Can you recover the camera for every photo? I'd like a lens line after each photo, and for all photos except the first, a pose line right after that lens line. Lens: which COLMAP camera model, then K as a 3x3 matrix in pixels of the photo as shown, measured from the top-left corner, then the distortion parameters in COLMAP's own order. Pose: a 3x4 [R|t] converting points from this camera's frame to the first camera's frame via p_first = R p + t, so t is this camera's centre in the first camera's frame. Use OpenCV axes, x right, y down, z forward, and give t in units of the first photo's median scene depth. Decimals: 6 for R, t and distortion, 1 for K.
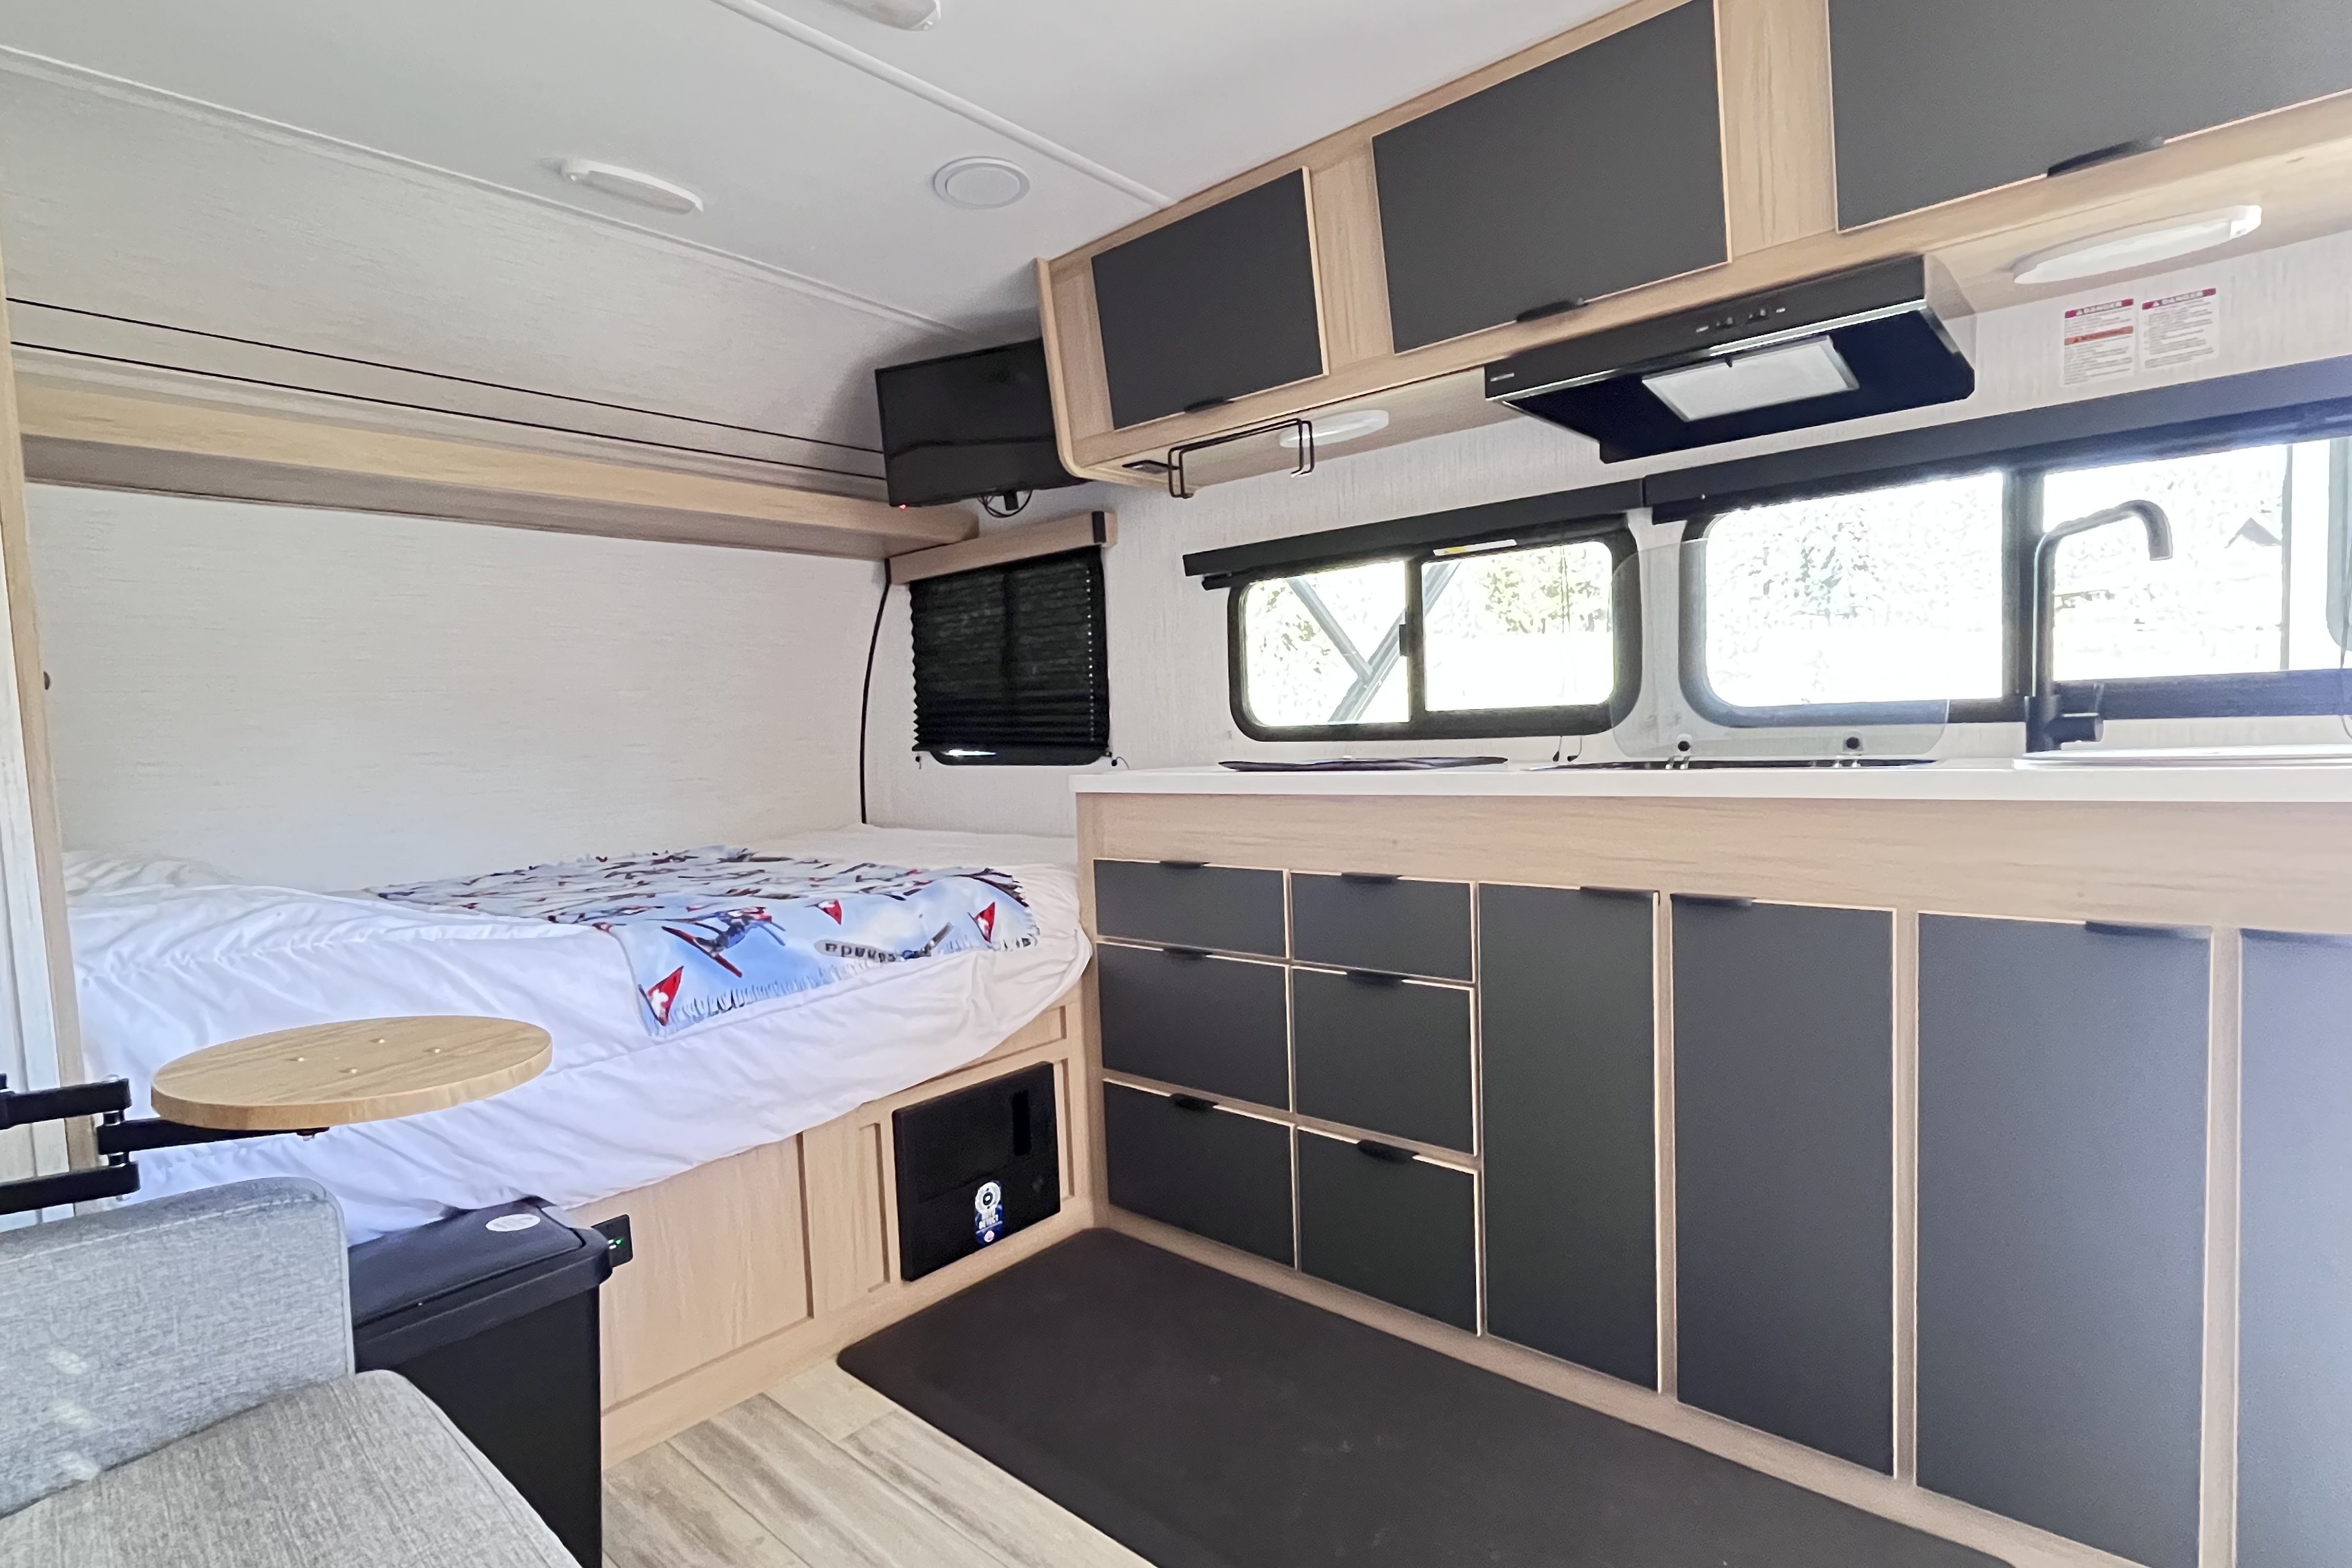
lens RADIAL K [[1129.6, 0, 1176.0], [0, 1129.6, 784.0], [0, 0, 1]] dist [-0.002397, -0.000869]
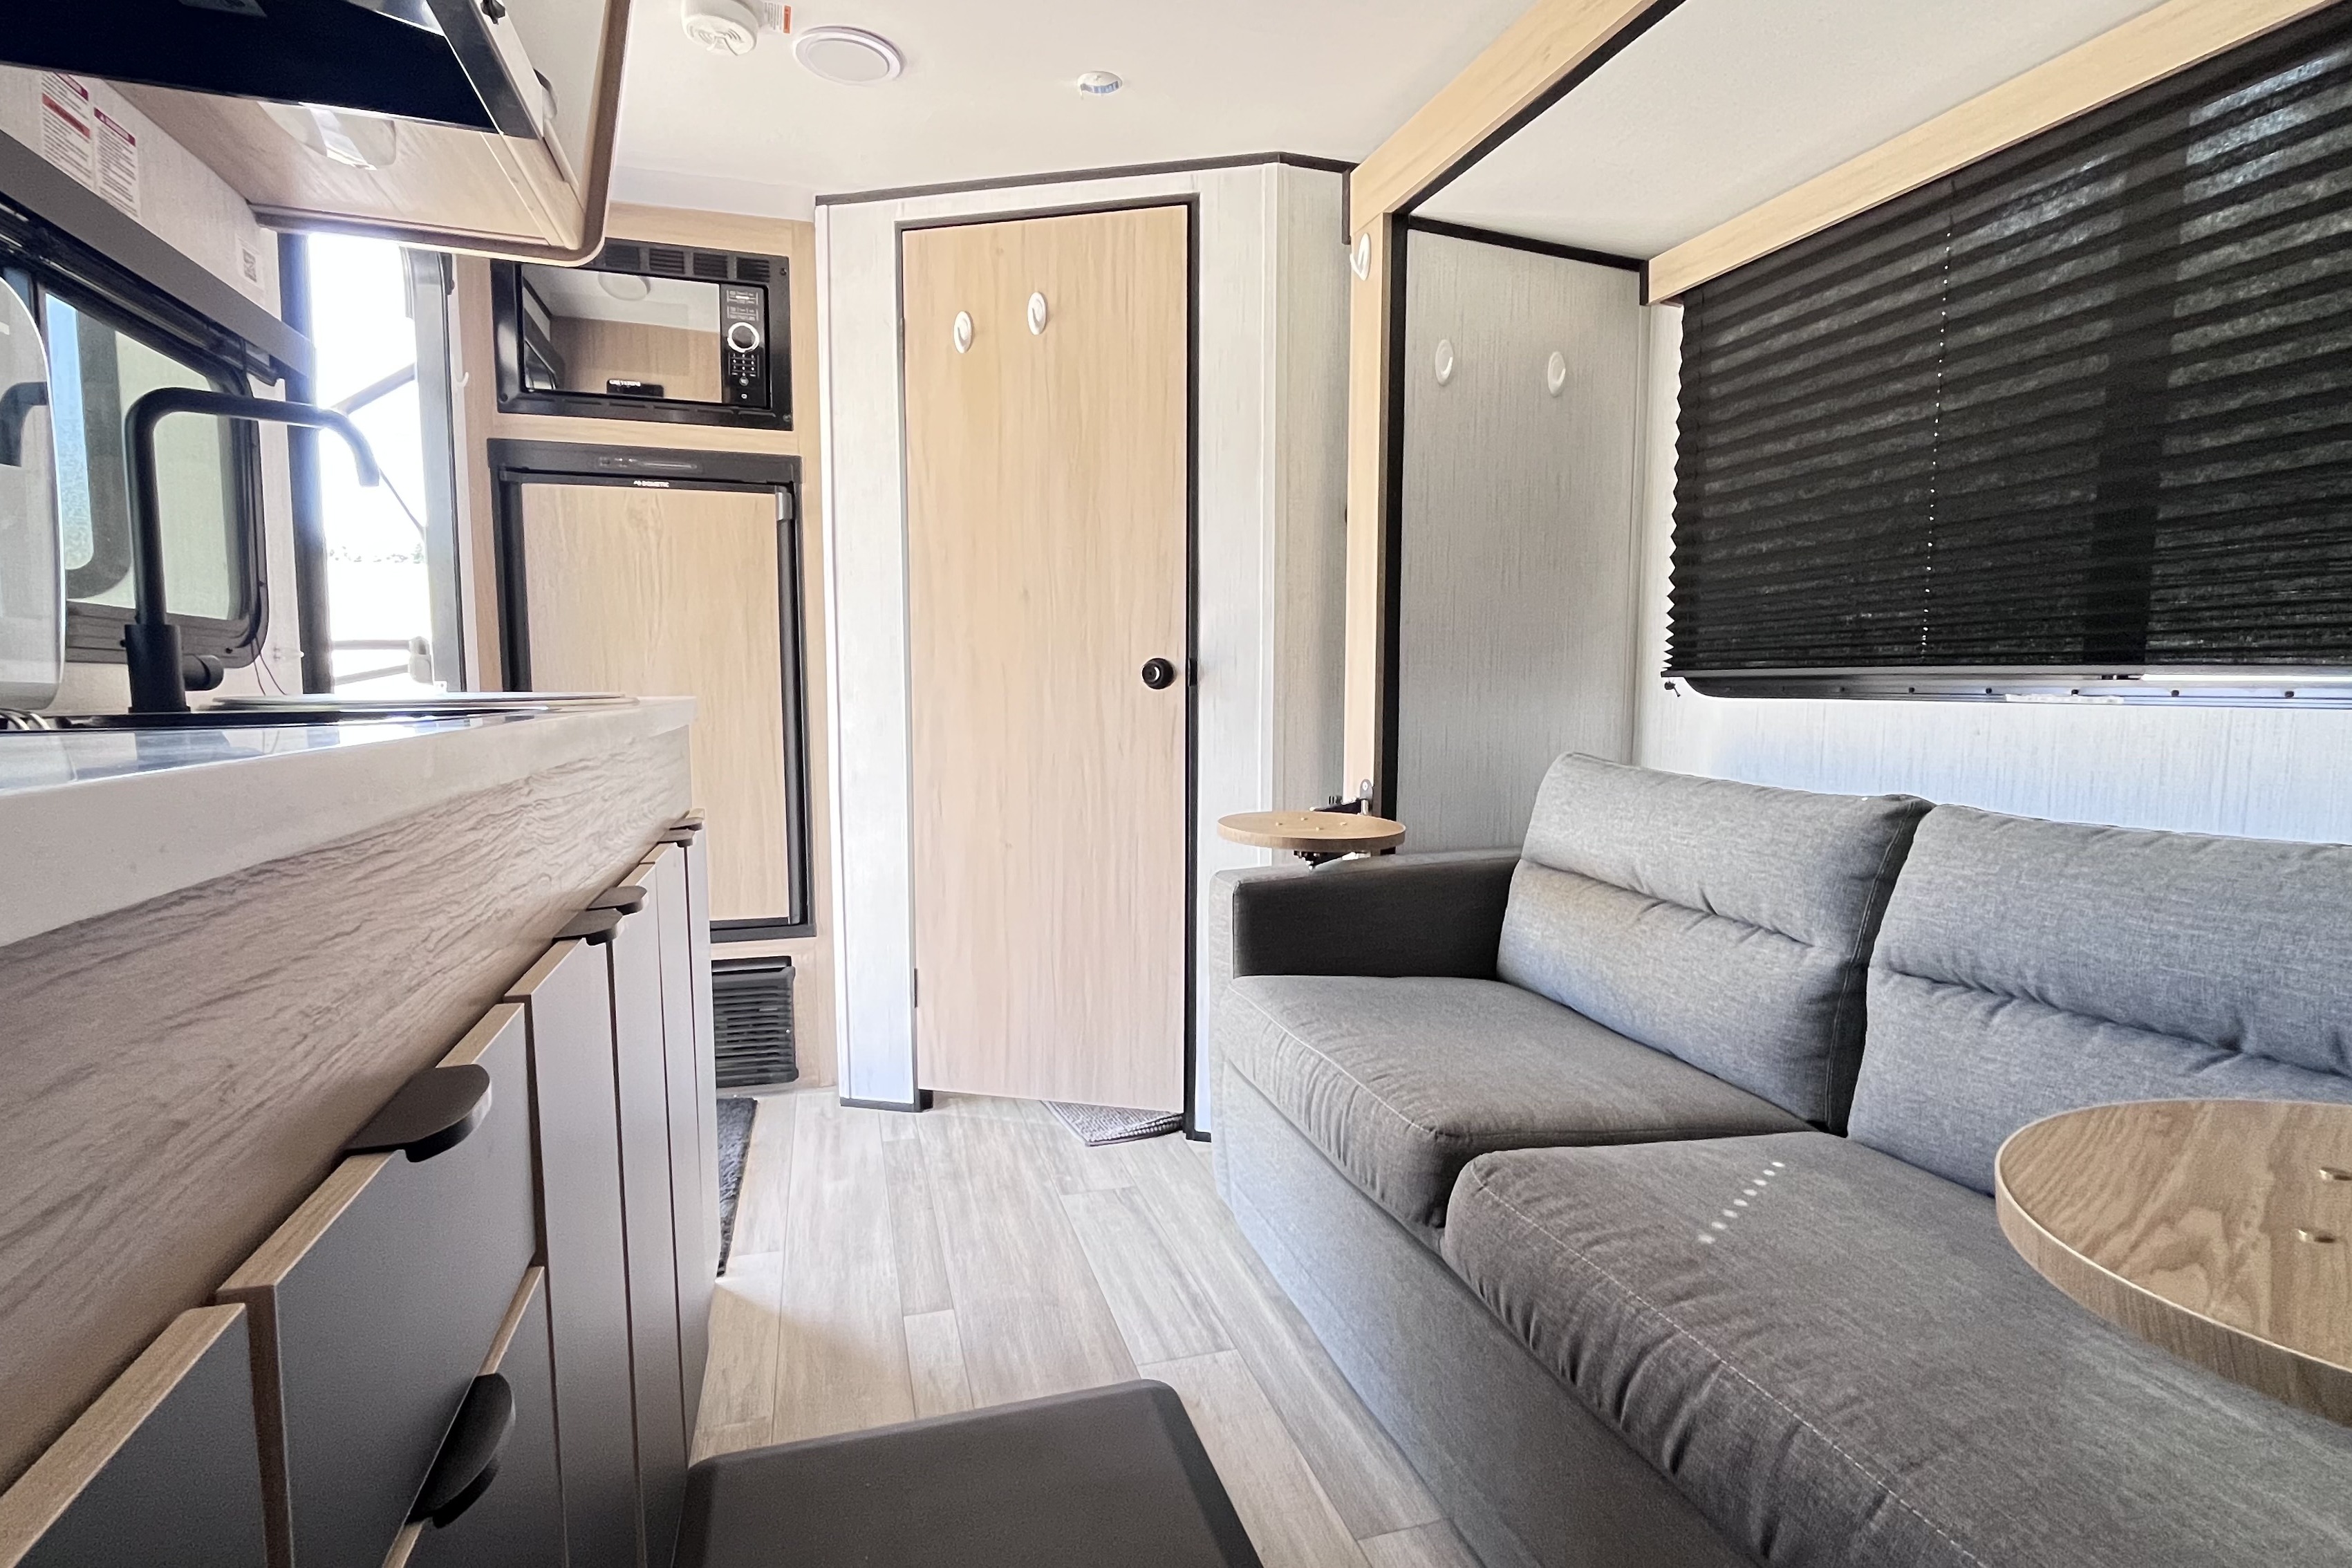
lens RADIAL K [[1126.5, 0, 1166.9], [0, 1126.5, 786.0], [0, 0, 1]] dist [-0.001793, -0.001016]
pose [[-0.857941, -0.008868, 0.513671, -0.091489], [0.058851, 0.991573, 0.115414, -0.023451], [-0.510366, 0.129249, -0.850189, 1.005346]]
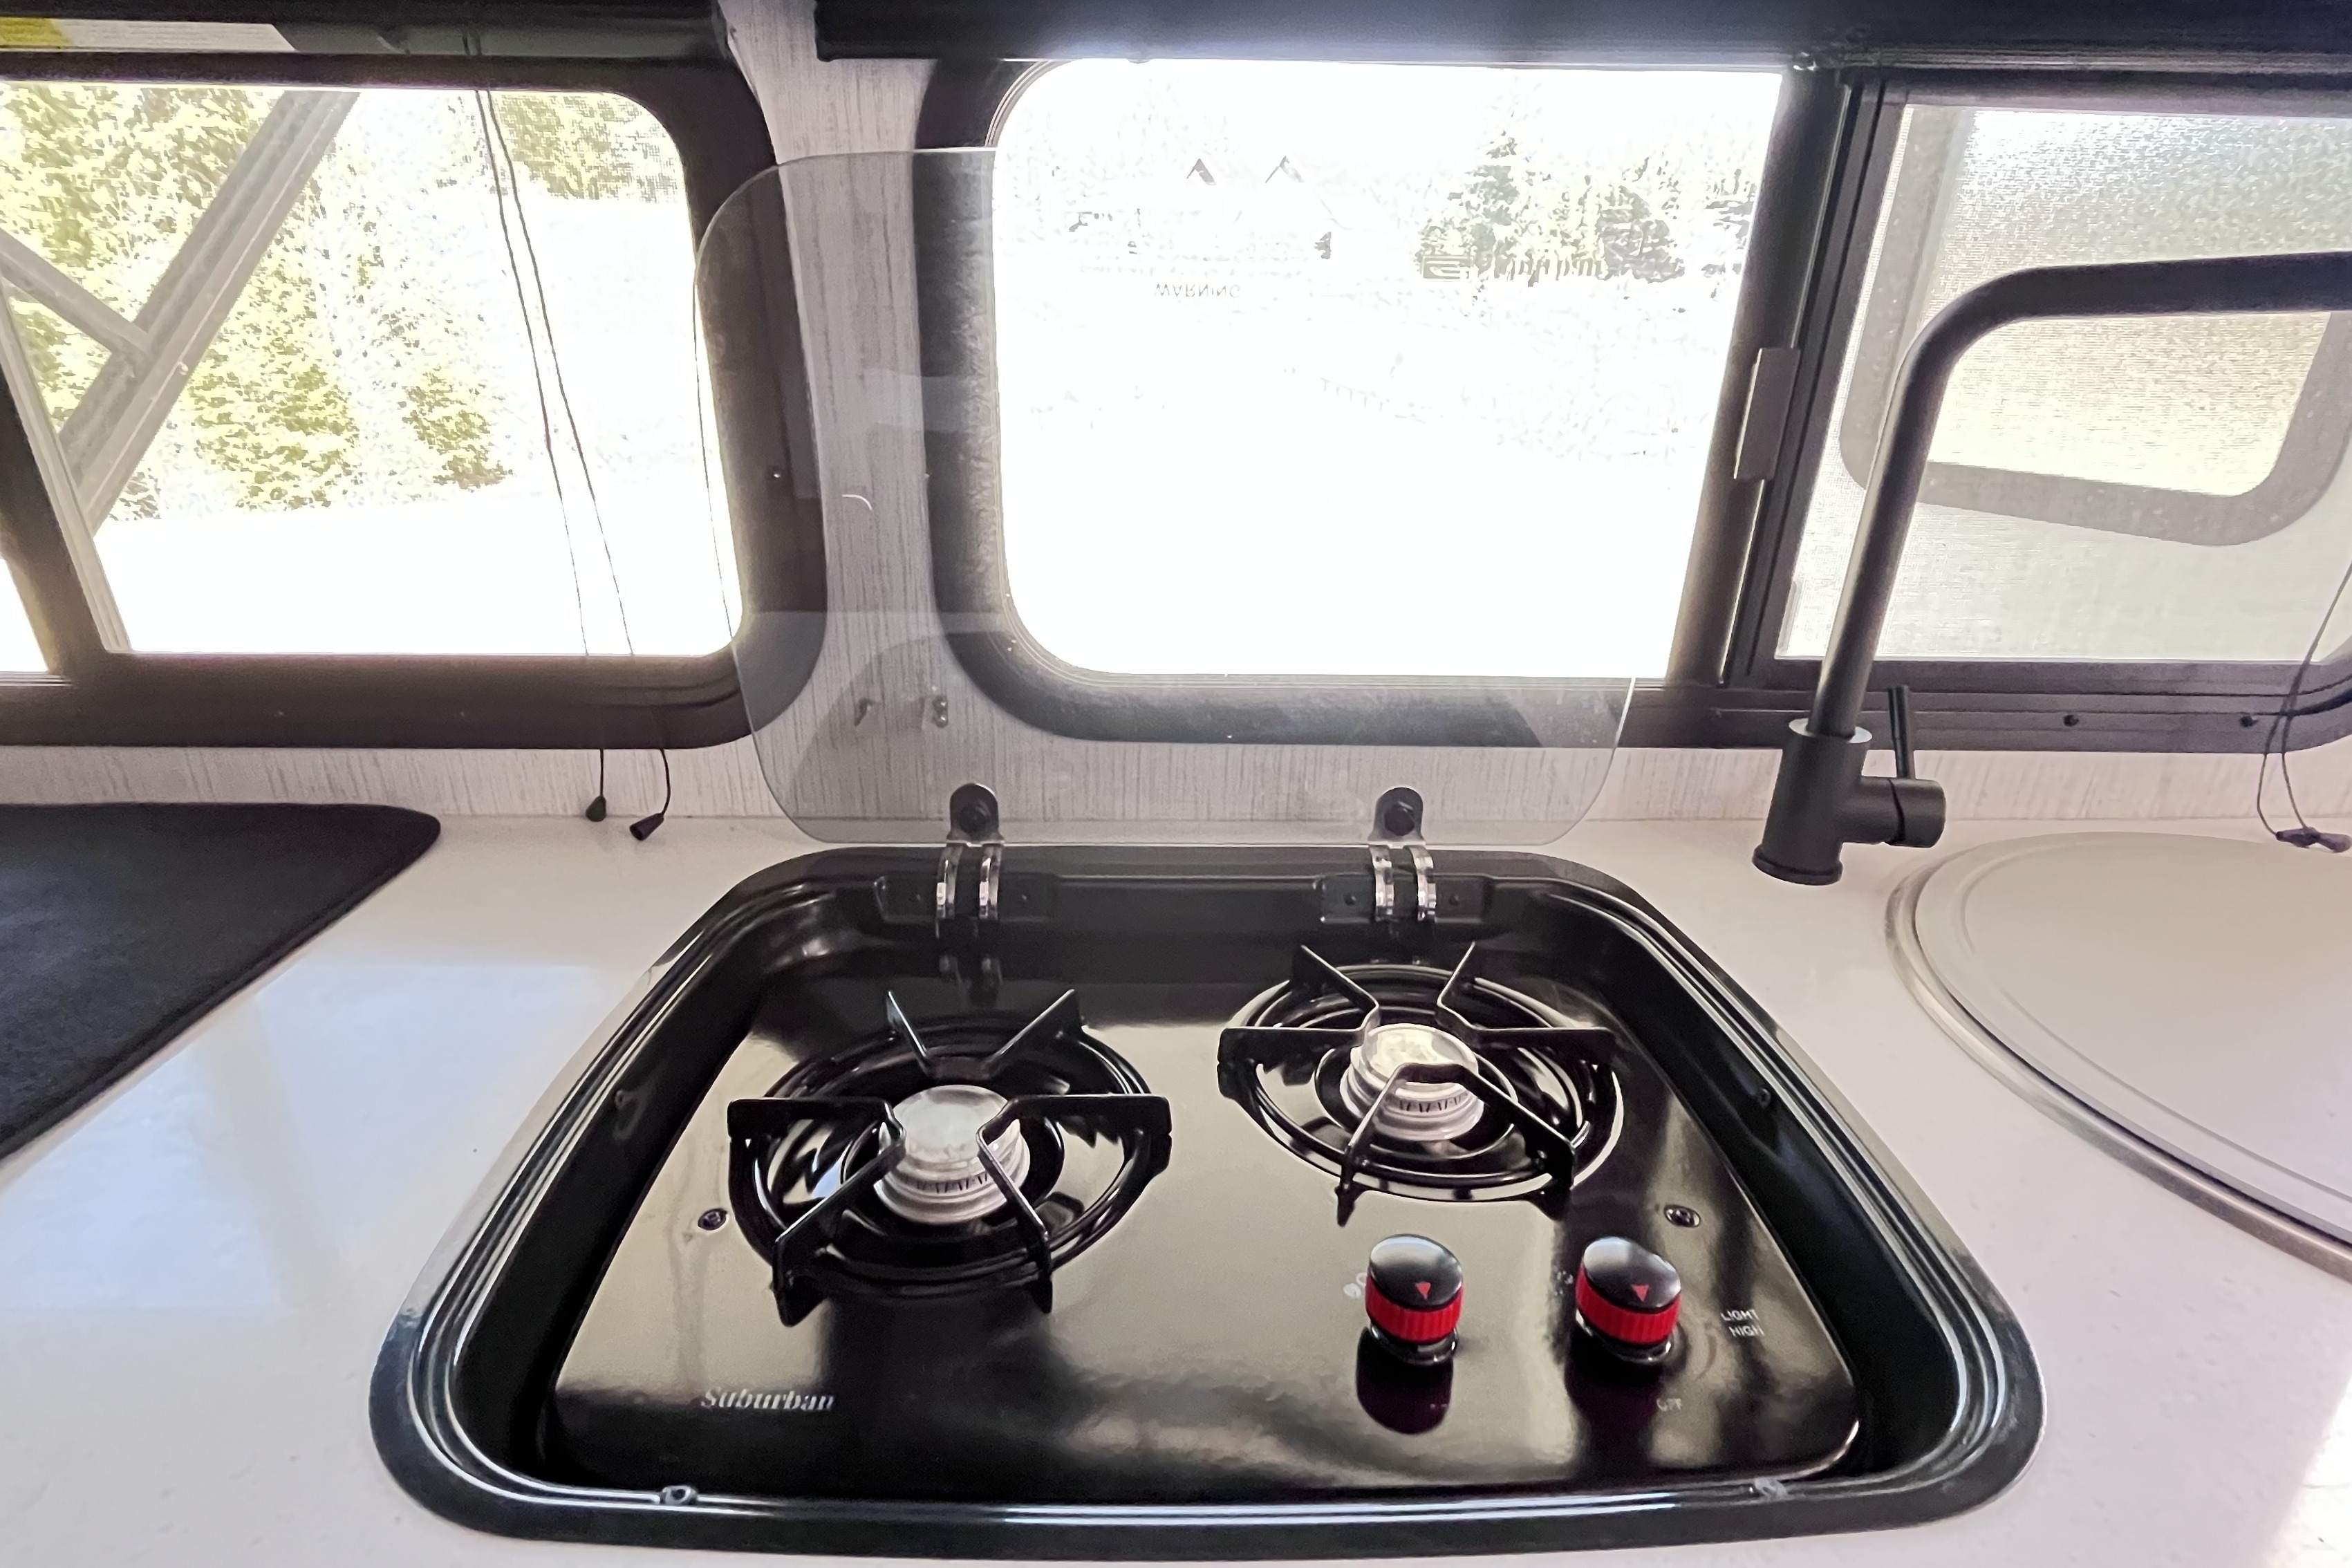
lens RADIAL K [[1126.5, 0, 1166.9], [0, 1126.5, 786.0], [0, 0, 1]] dist [-0.001793, -0.001016]
pose [[0.738204, -0.223033, 0.636641, 0.265757], [-0.004339, 0.942172, 0.335100, -0.151920], [-0.674564, -0.250135, 0.694547, 0.693926]]
